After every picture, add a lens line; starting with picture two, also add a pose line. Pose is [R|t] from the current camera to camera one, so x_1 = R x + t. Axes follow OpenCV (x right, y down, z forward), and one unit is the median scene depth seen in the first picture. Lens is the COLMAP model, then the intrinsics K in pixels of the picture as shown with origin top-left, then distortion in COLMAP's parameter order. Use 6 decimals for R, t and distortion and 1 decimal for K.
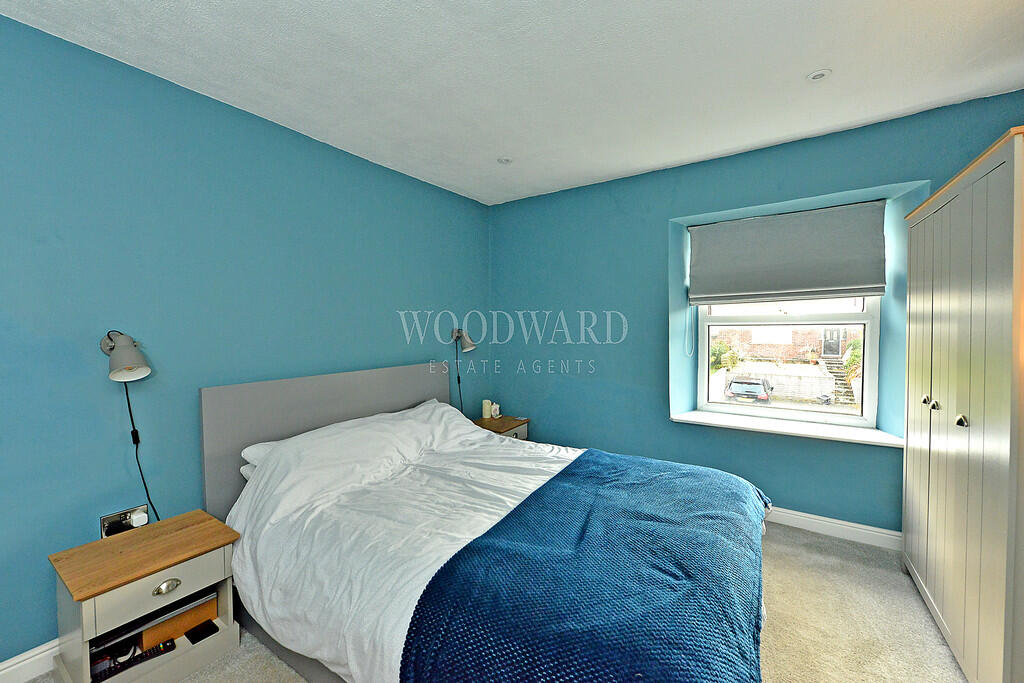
lens RADIAL K [[404.4, 0, 511.9], [0, 404.4, 337.2], [0, 0, 1]] dist [-0.005026, -0.001855]
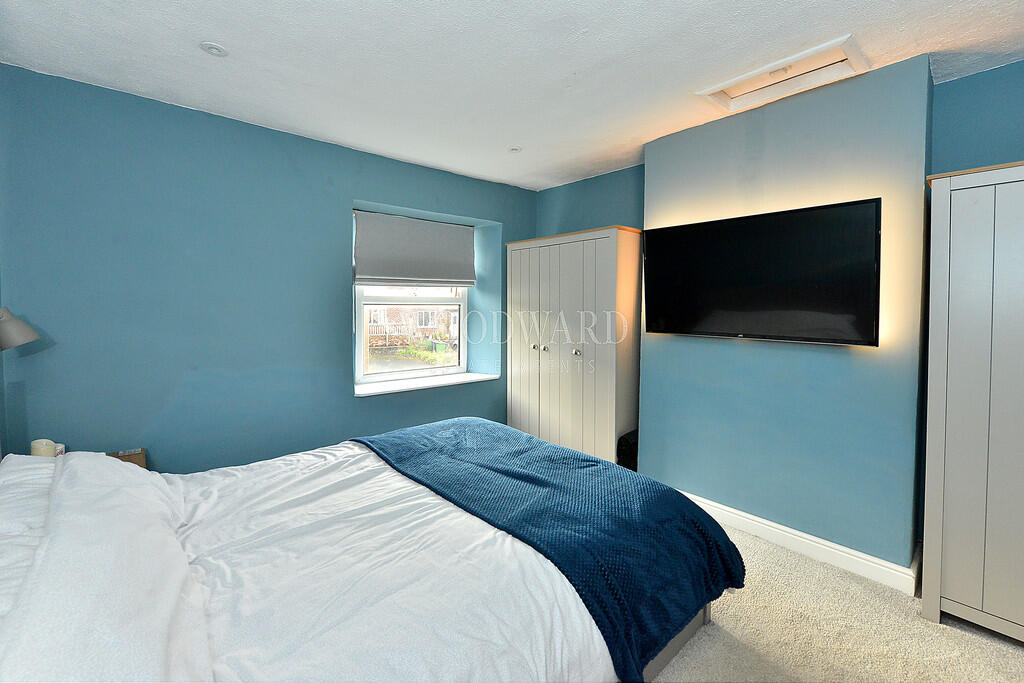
lens RADIAL K [[404.4, 0, 501.9], [0, 404.4, 320.5], [0, 0, 1]] dist [-0.005026, -0.001855]
pose [[0.305729, -0.024304, 0.951808, -0.659440], [0.015924, 0.999665, 0.020411, -0.003161], [-0.951985, 0.008916, 0.306014, 0.476843]]
